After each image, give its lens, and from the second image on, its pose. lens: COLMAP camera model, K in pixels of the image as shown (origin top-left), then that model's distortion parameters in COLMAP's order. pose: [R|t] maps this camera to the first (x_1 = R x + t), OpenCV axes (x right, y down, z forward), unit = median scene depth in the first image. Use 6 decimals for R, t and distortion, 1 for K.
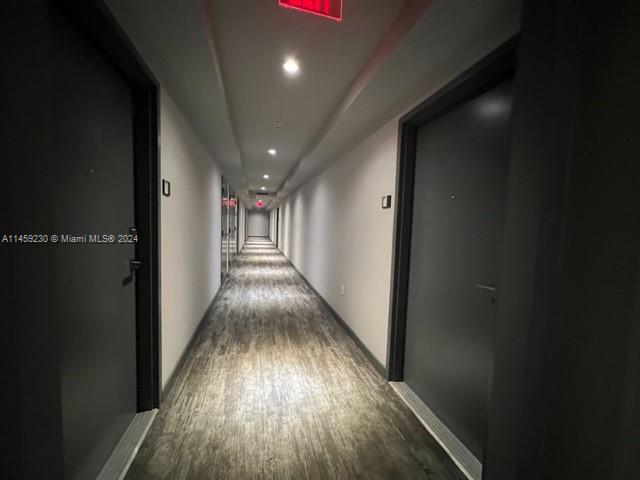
lens RADIAL K [[257.2, 0, 319.8], [0, 257.2, 243.0], [0, 0, 1]] dist [-0.008111, 0.000158]
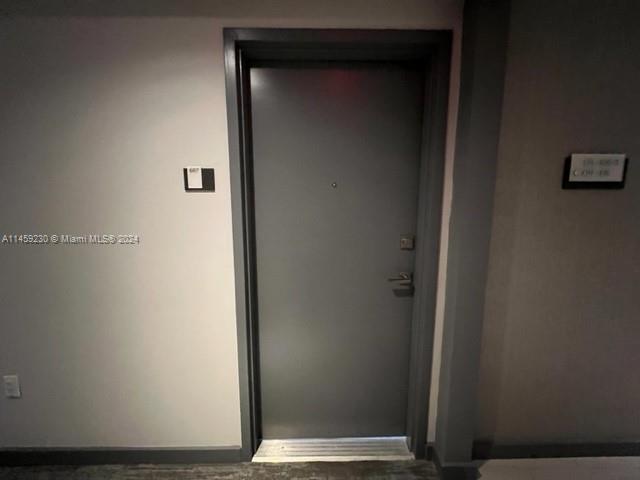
lens RADIAL K [[257.2, 0, 319.8], [0, 257.2, 243.0], [0, 0, 1]] dist [-0.008111, 0.000158]
pose [[0.223023, -0.162234, 0.961218, -0.231478], [0.075906, 0.985950, 0.148796, -0.093352], [-0.971853, 0.039778, 0.232204, 0.664516]]
